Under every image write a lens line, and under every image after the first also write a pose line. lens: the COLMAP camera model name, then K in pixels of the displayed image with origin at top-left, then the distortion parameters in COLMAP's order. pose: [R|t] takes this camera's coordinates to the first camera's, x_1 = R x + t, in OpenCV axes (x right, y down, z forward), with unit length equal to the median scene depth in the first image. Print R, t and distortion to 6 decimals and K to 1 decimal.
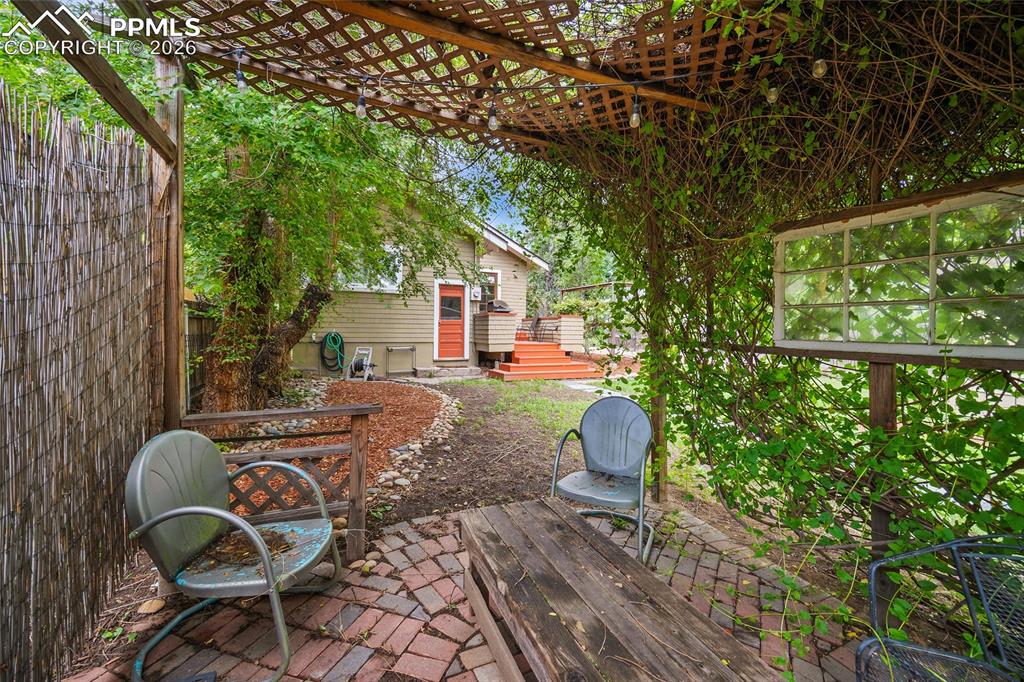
lens RADIAL K [[393.8, 0, 512.0], [0, 393.8, 341.0], [0, 0, 1]] dist [-0.000574, -0.000071]
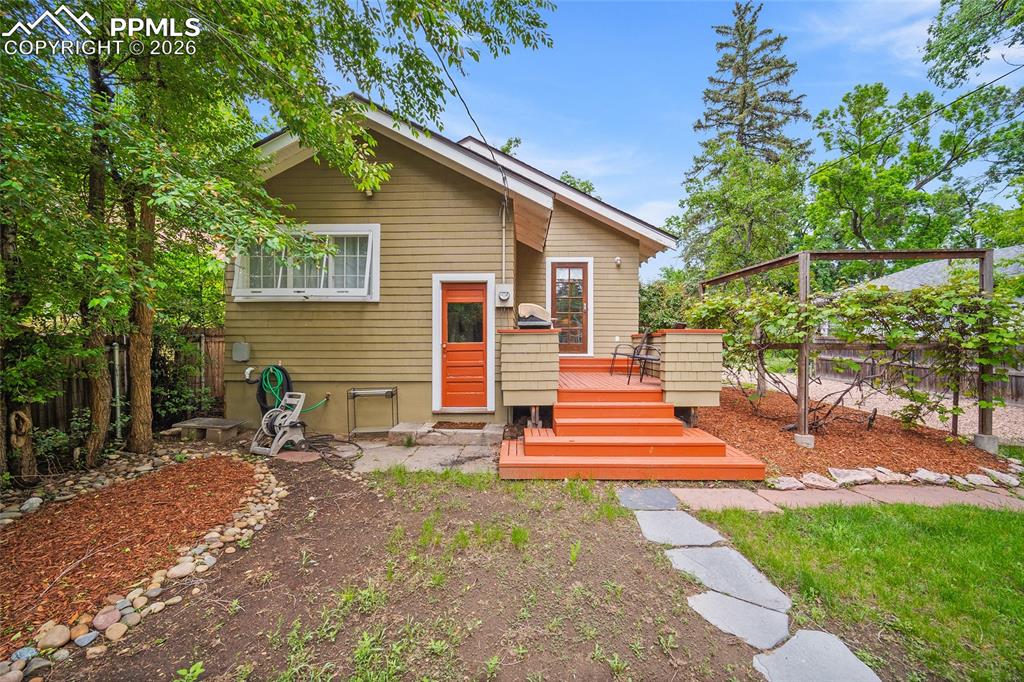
lens RADIAL K [[397.6, 0, 515.3], [0, 397.6, 342.9], [0, 0, 1]] dist [-0.001480, -0.000224]
pose [[0.907870, -0.012190, -0.419075, 0.162833], [0.001042, 0.999640, -0.026821, -0.038000], [0.419251, 0.023913, 0.907555, 0.510943]]
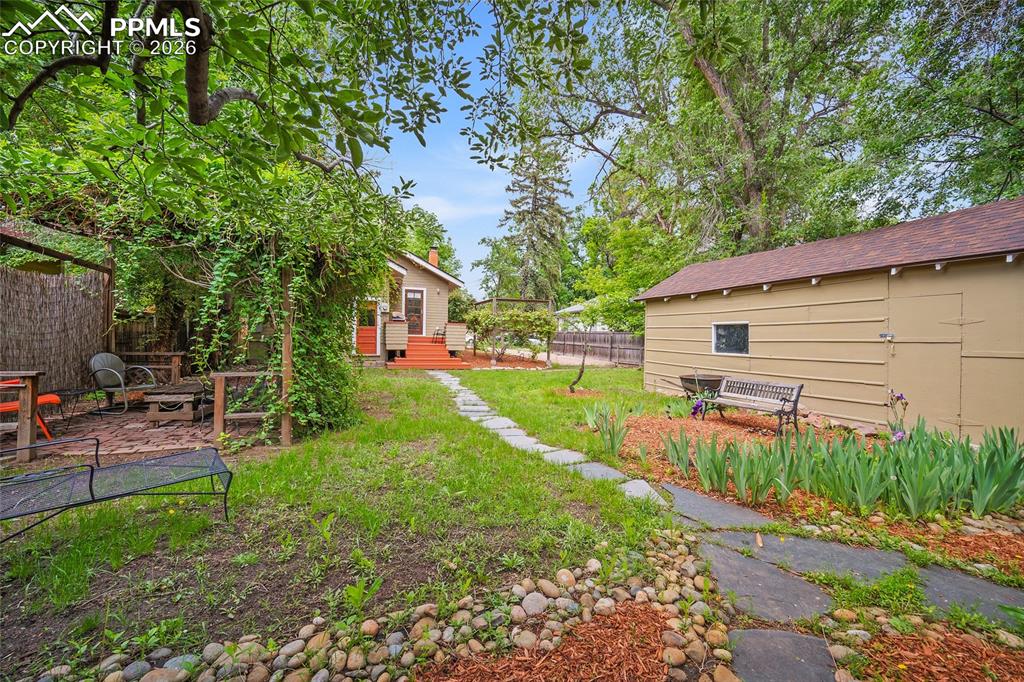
lens RADIAL K [[397.6, 0, 515.3], [0, 397.6, 342.9], [0, 0, 1]] dist [-0.001480, -0.000224]
pose [[0.998058, 0.005786, -0.062015, 0.455135], [-0.007044, 0.999773, -0.020085, 0.027948], [0.061885, 0.020483, 0.997873, -0.348851]]
